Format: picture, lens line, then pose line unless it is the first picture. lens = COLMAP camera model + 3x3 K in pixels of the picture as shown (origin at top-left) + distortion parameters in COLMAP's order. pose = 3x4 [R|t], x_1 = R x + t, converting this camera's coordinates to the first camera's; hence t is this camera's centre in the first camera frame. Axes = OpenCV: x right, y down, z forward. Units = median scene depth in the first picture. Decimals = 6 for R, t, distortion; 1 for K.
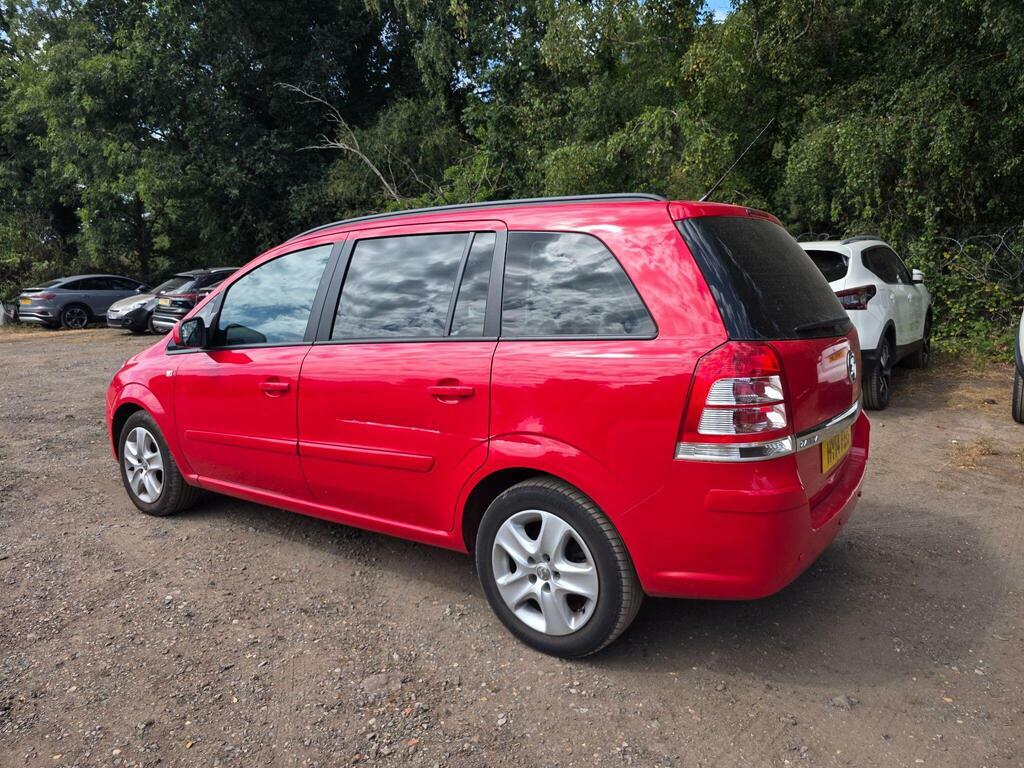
lens RADIAL K [[699.6, 0, 513.3], [0, 699.6, 340.1], [0, 0, 1]] dist [0.042999, -0.041391]
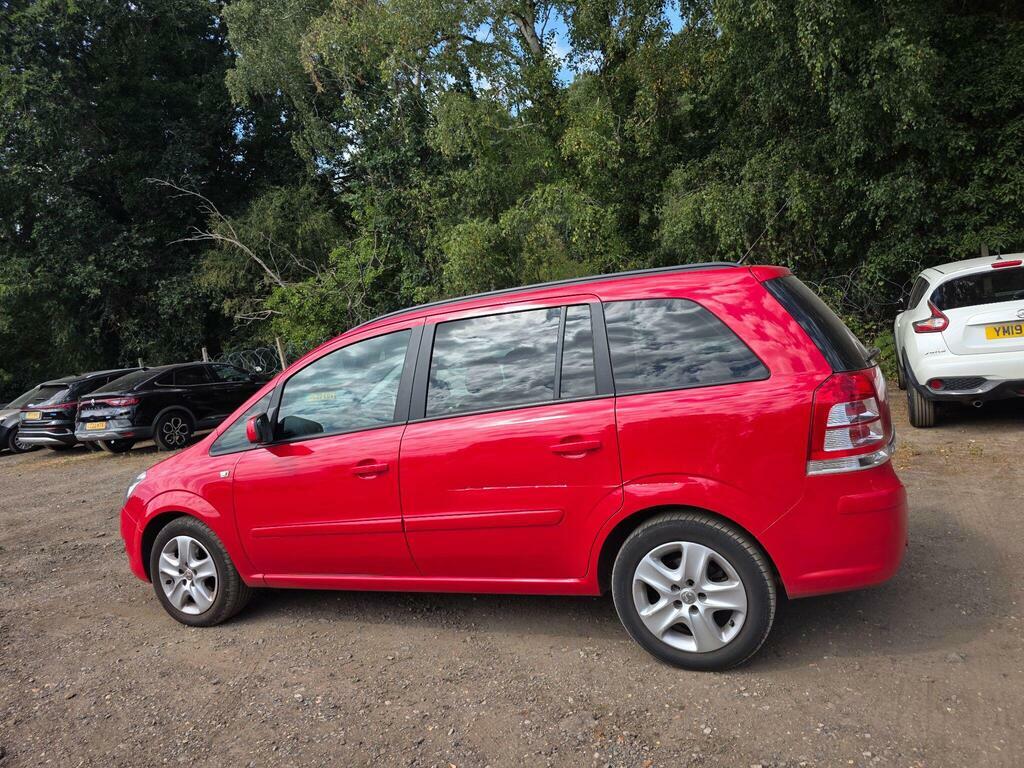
lens RADIAL K [[686.8, 0, 512.0], [0, 686.8, 339.9], [0, 0, 1]] dist [0.042852, -0.038328]
pose [[0.974855, -0.094441, 0.201840, -0.103471], [0.113840, 0.989705, -0.086743, -0.003551], [-0.191570, 0.107539, 0.975570, -0.018862]]
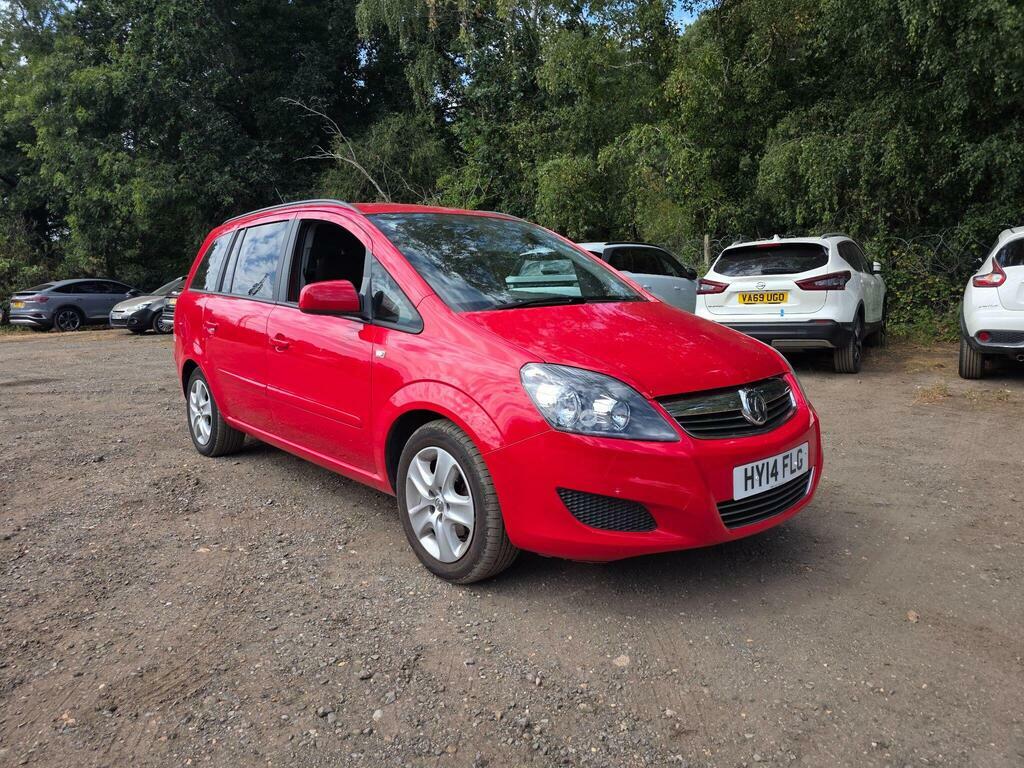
lens RADIAL K [[687.9, 0, 511.6], [0, 687.9, 334.0], [0, 0, 1]] dist [0.042261, -0.032899]
pose [[0.997944, -0.007921, 0.063606, -0.102004], [0.009220, 0.999754, -0.020155, 0.033005], [-0.063430, 0.020700, 0.997772, -0.114491]]
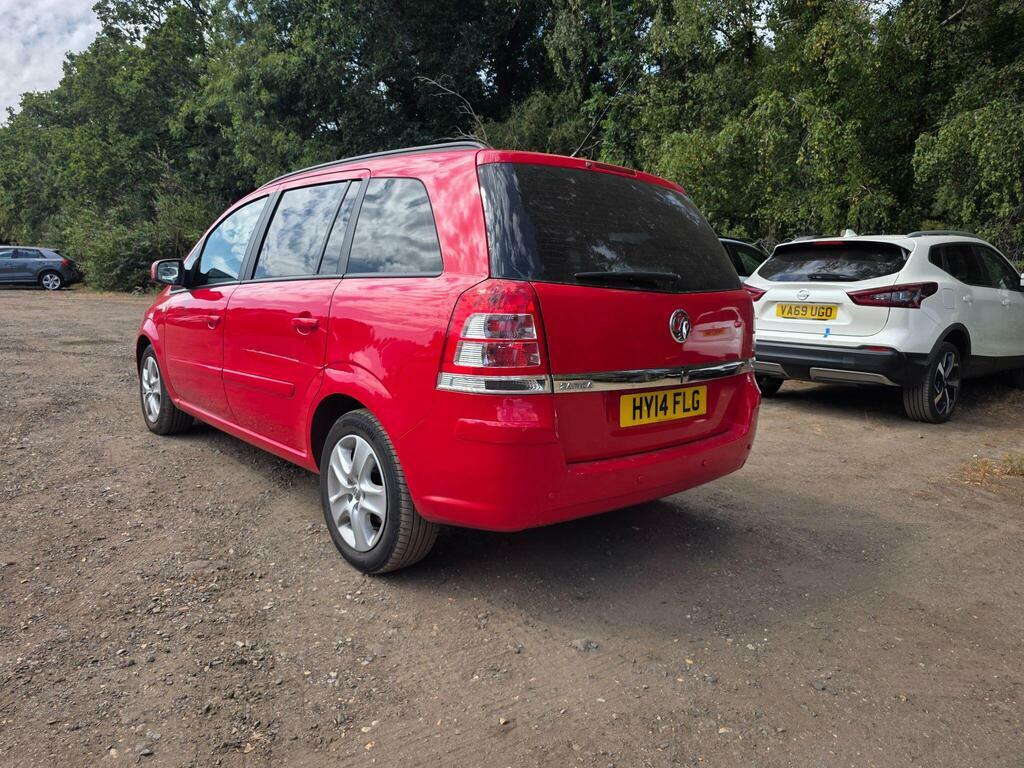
lens RADIAL K [[702.3, 0, 502.2], [0, 702.3, 347.2], [0, 0, 1]] dist [0.050056, -0.045669]
pose [[0.970782, 0.077223, -0.227200, 0.119725], [-0.074733, 0.997012, 0.019556, 0.017013], [0.228031, -0.002005, 0.973652, -0.001201]]
